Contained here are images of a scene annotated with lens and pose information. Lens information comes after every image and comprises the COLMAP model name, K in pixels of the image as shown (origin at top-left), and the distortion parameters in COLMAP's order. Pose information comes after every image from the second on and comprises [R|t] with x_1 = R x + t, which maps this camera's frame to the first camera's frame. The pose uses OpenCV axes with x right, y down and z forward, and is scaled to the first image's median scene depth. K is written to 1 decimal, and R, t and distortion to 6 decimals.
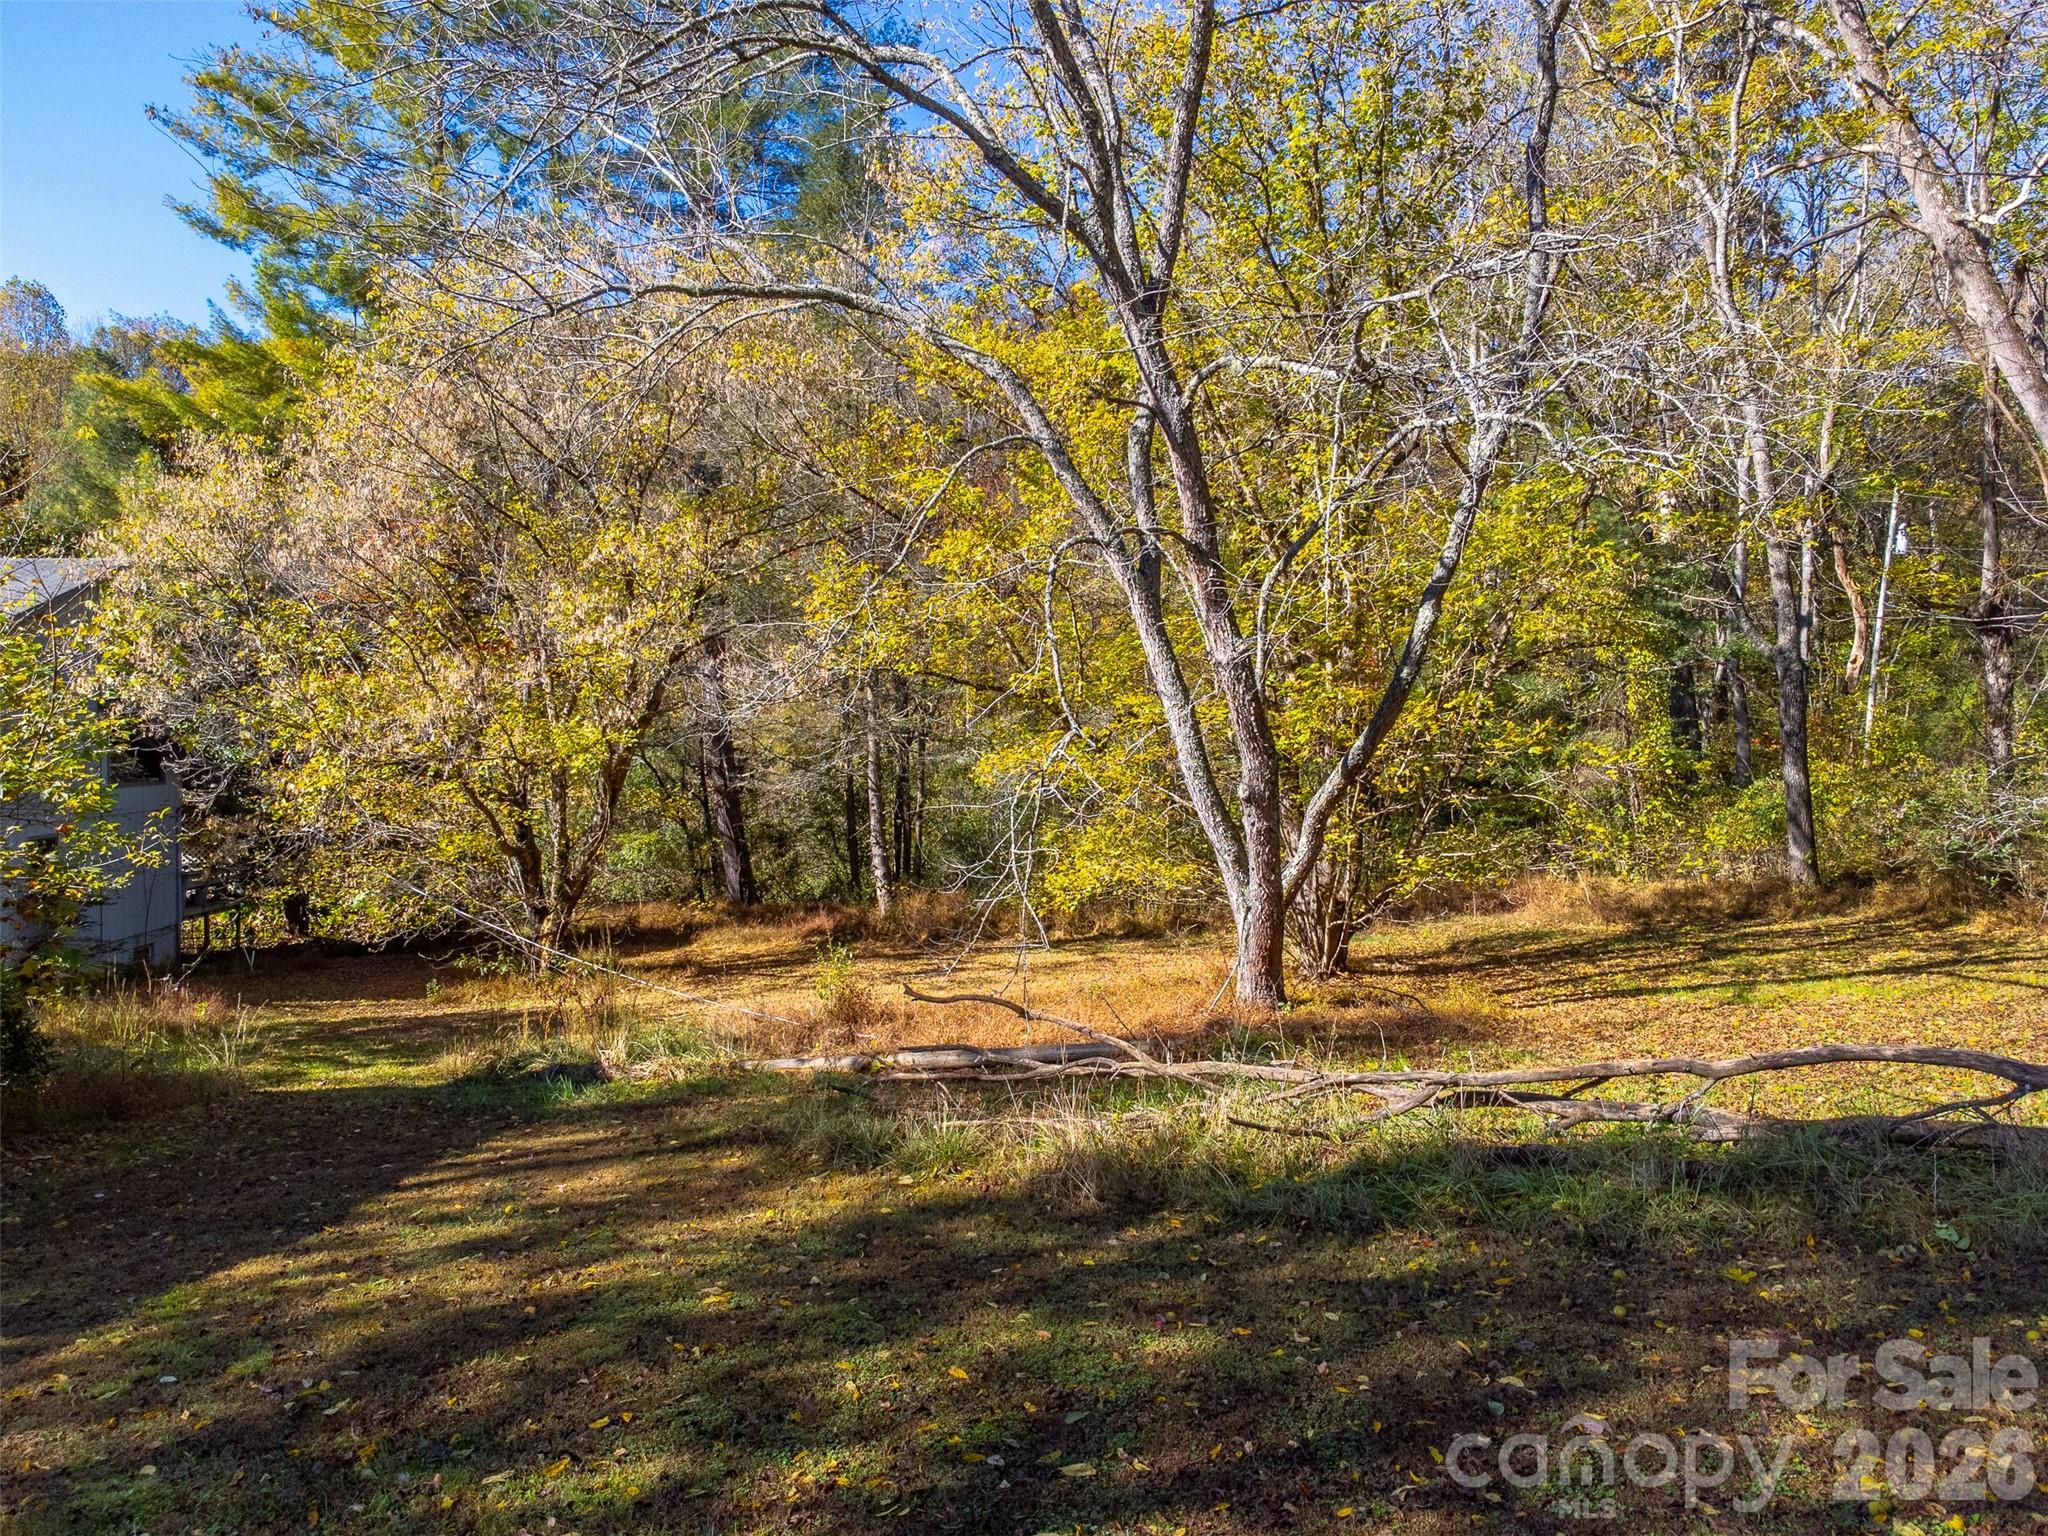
lens RADIAL K [[1498.1, 0, 1010.9], [0, 1498.1, 758.6], [0, 0, 1]] dist [0.008717, 0.011504]
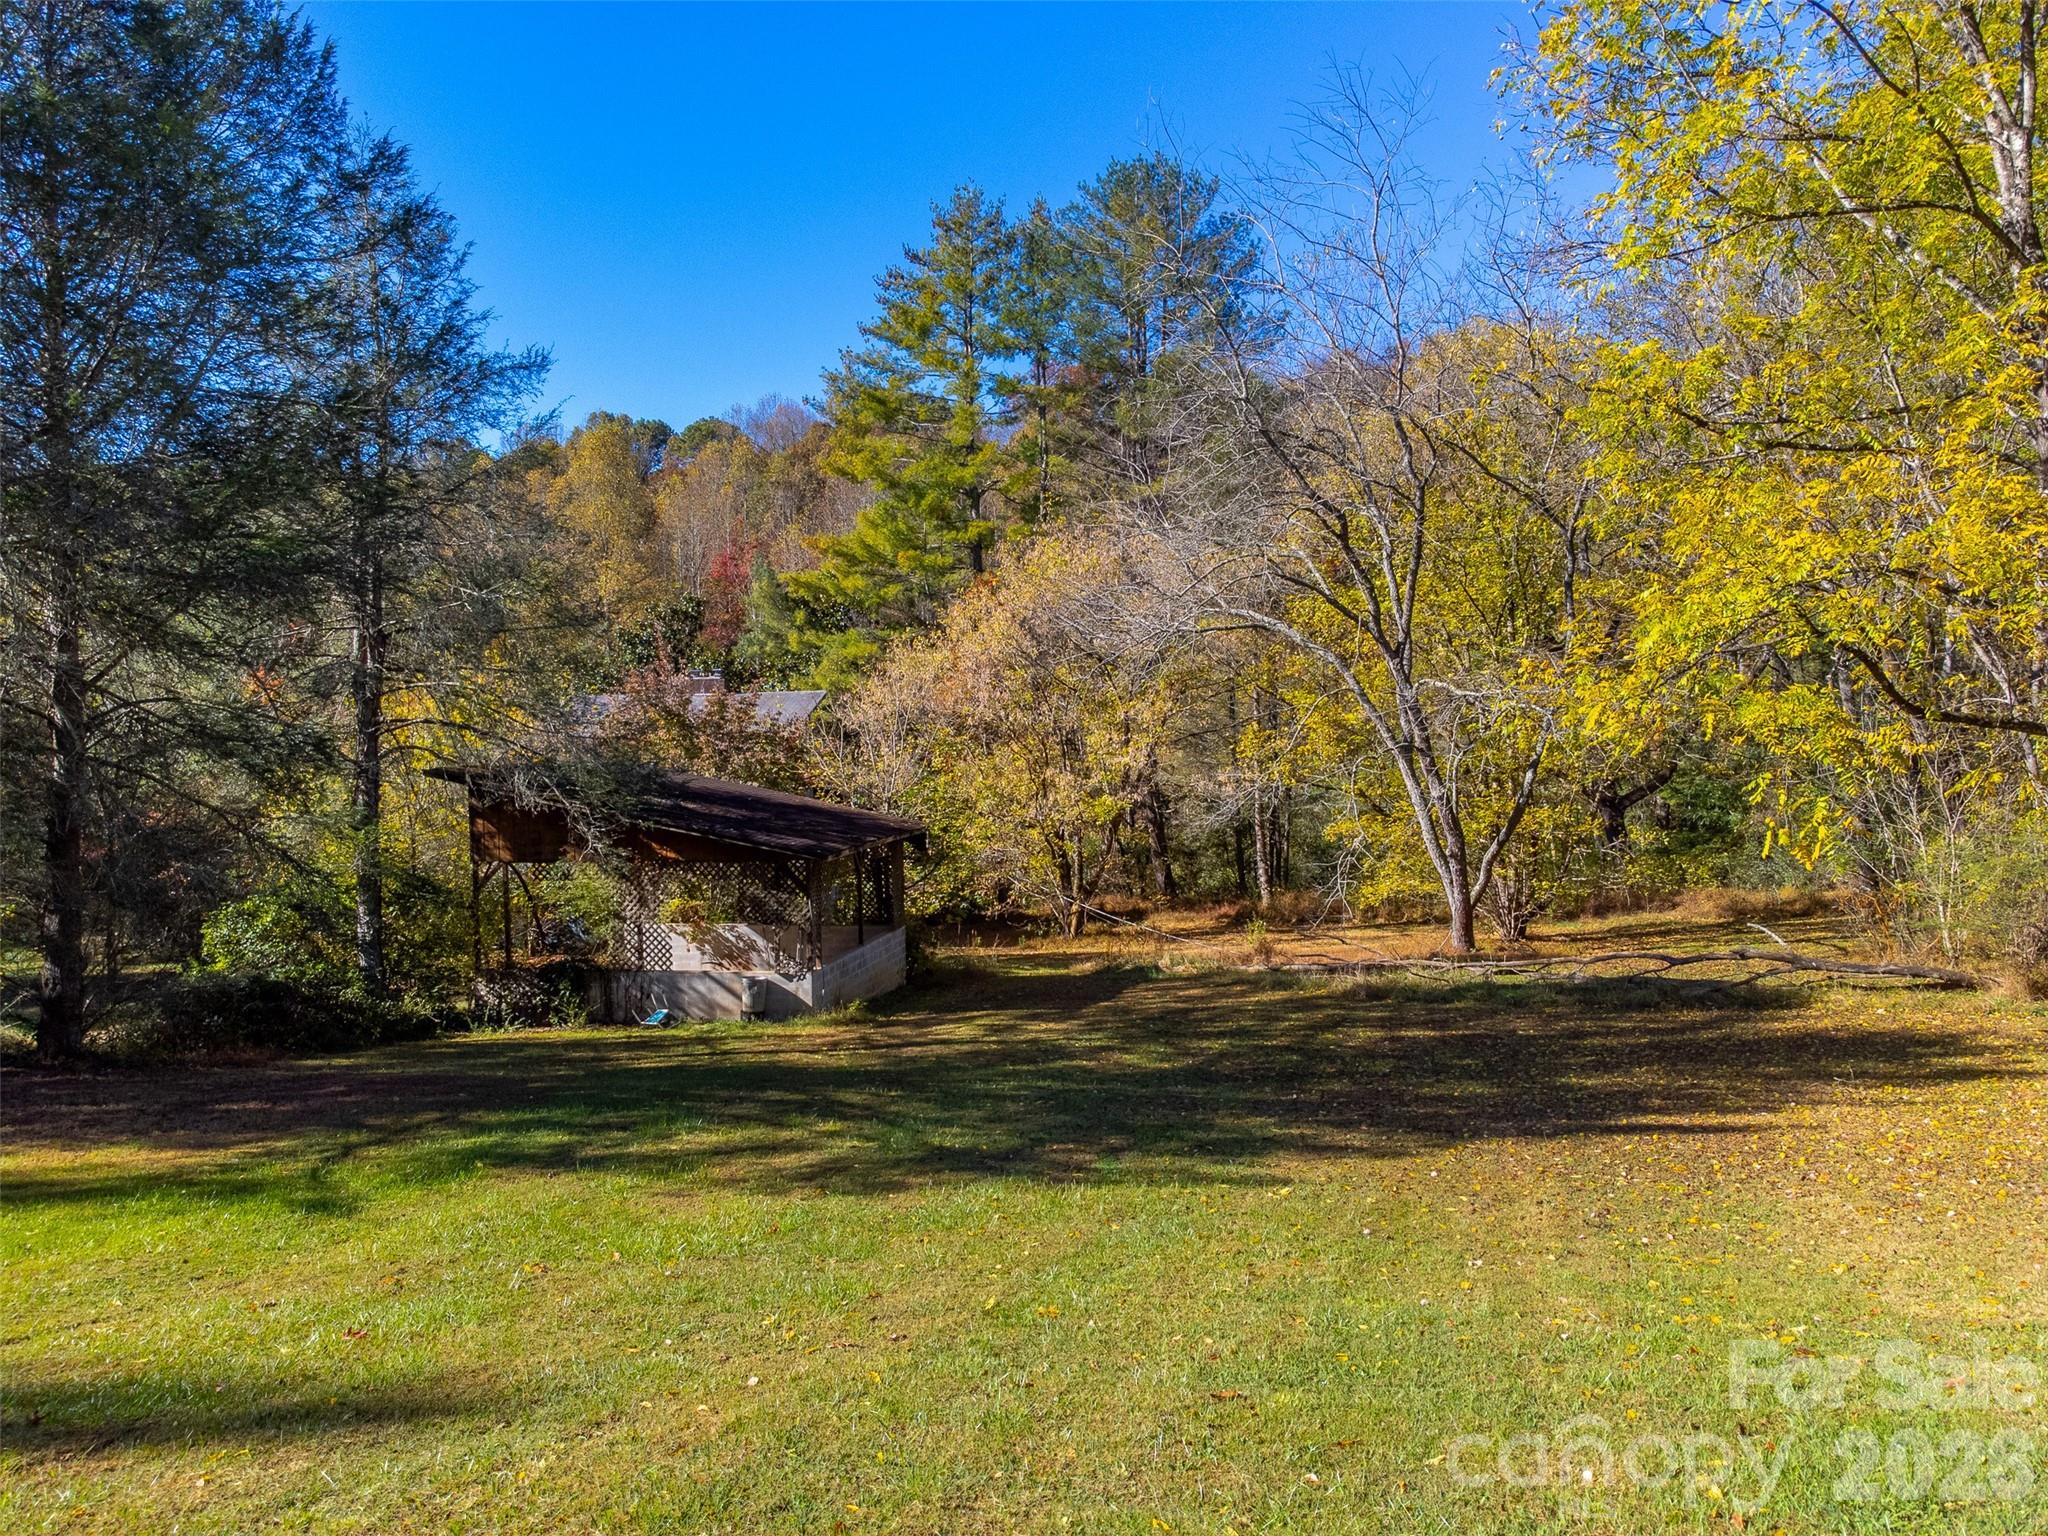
lens RADIAL K [[1498.1, 0, 1011.1], [0, 1498.1, 764.8], [0, 0, 1]] dist [0.008717, 0.011504]
pose [[0.973002, -0.002183, -0.230786, 0.028858], [0.004080, 0.999962, 0.007745, -0.098808], [0.230760, -0.008478, 0.972974, -1.022030]]
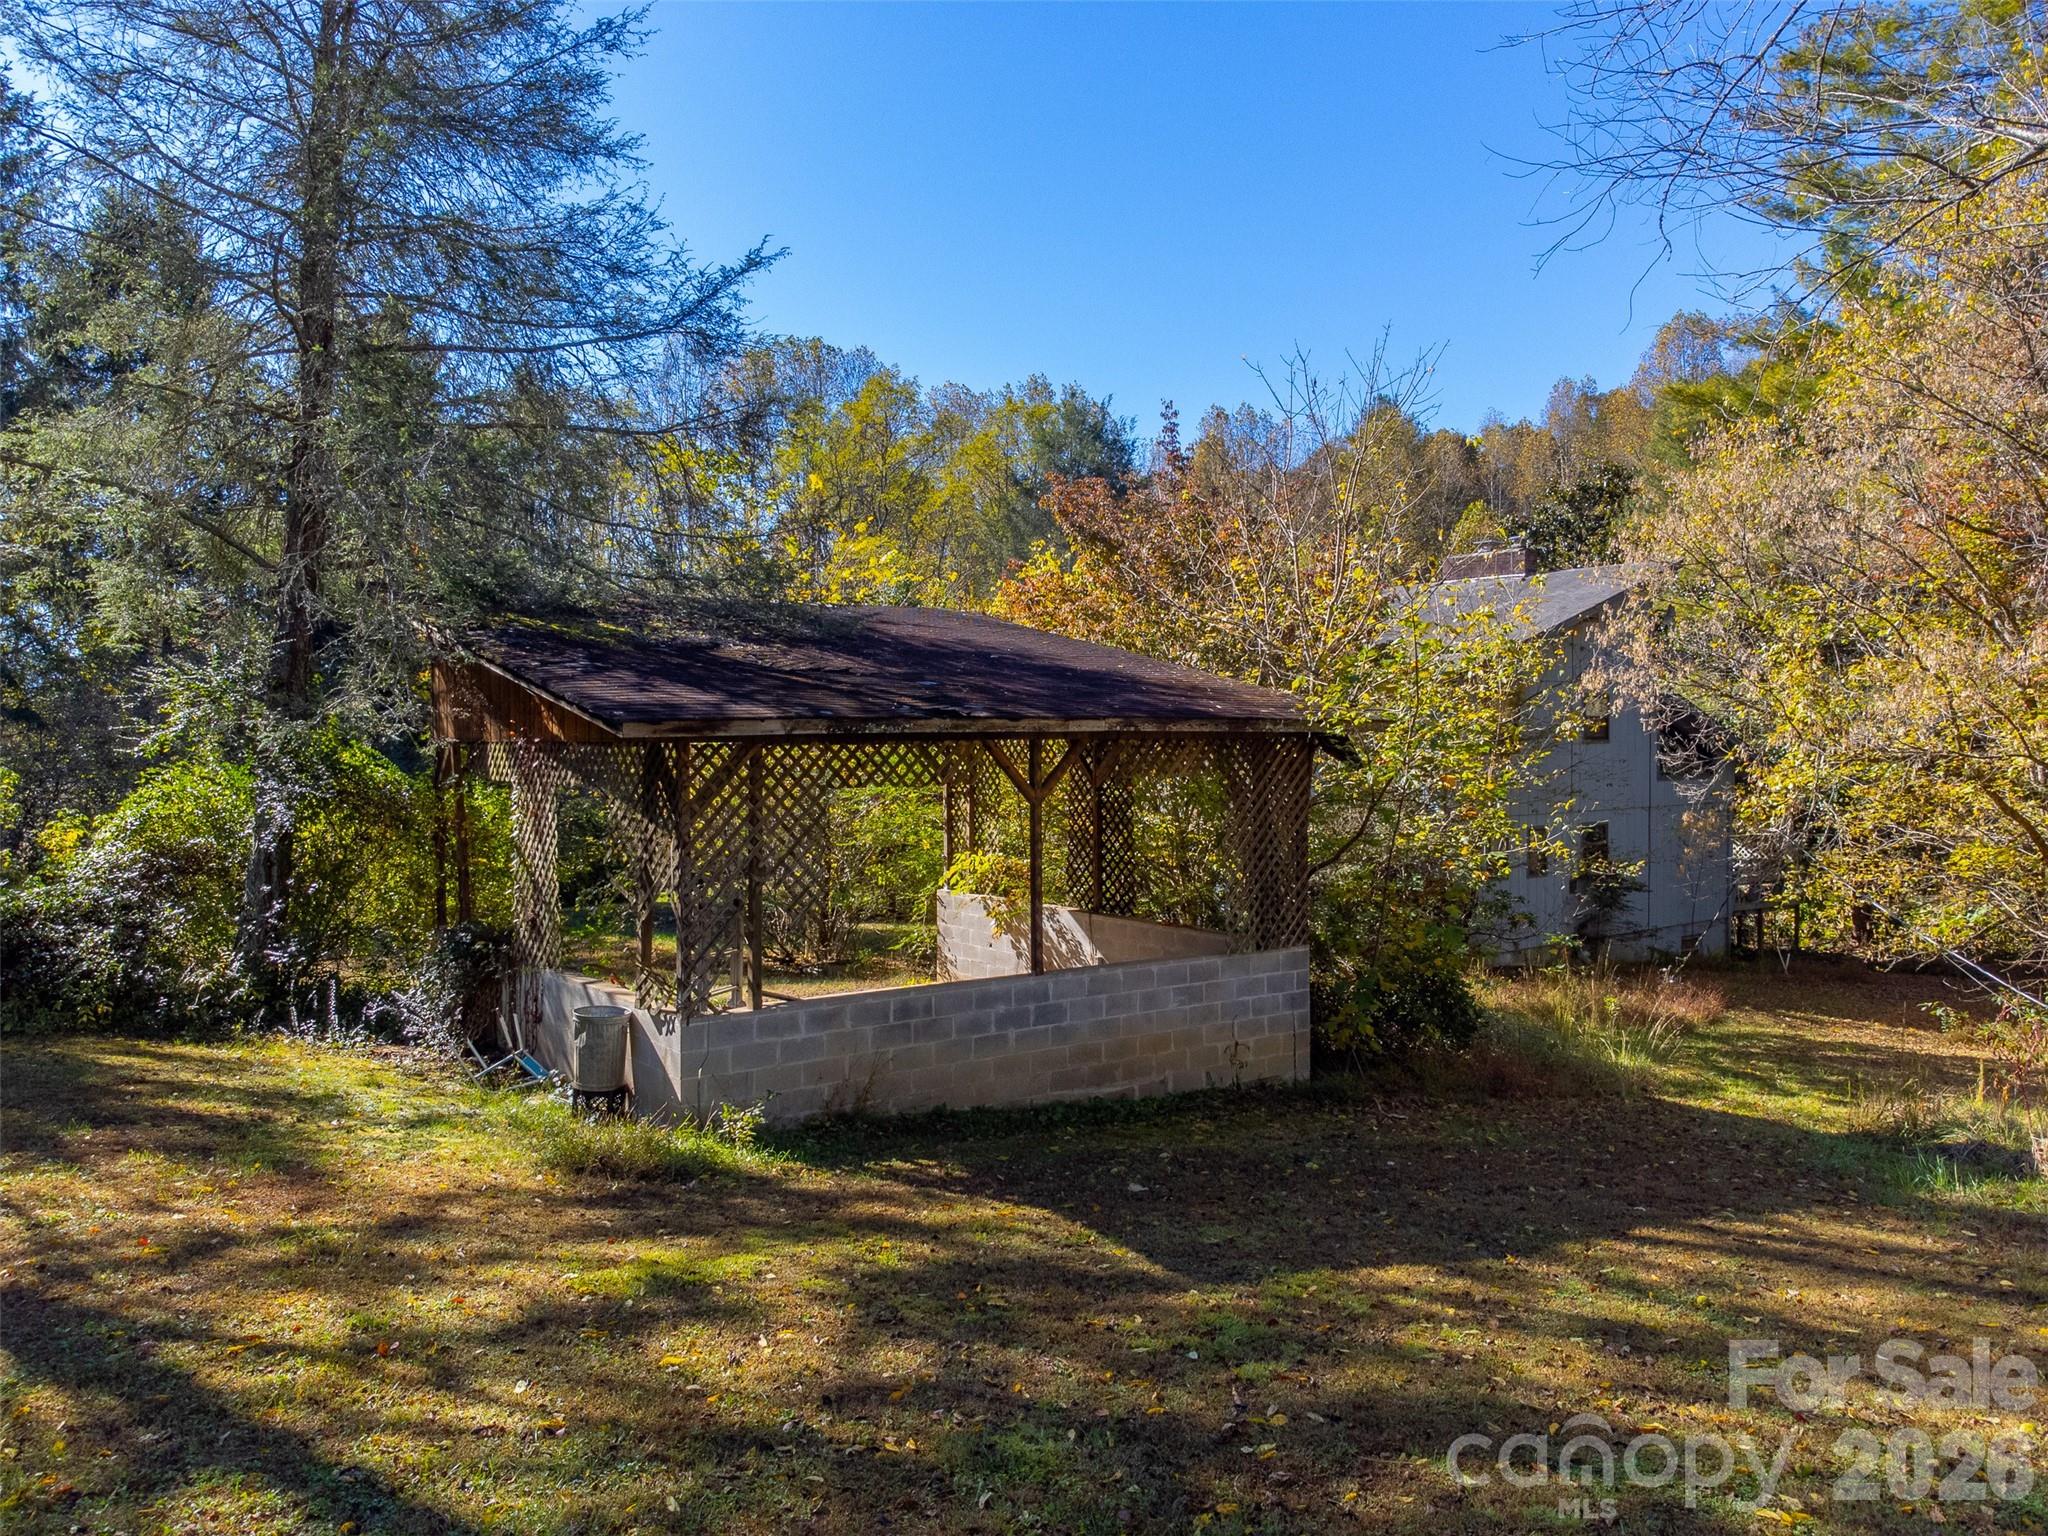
lens RADIAL K [[1498.1, 0, 1023.8], [0, 1498.1, 759.1], [0, 0, 1]] dist [0.008717, 0.011504]
pose [[0.527890, 0.005916, -0.849292, 0.090593], [-0.004266, 0.999982, 0.004314, 0.002540], [0.849302, 0.001346, 0.527905, 0.141166]]
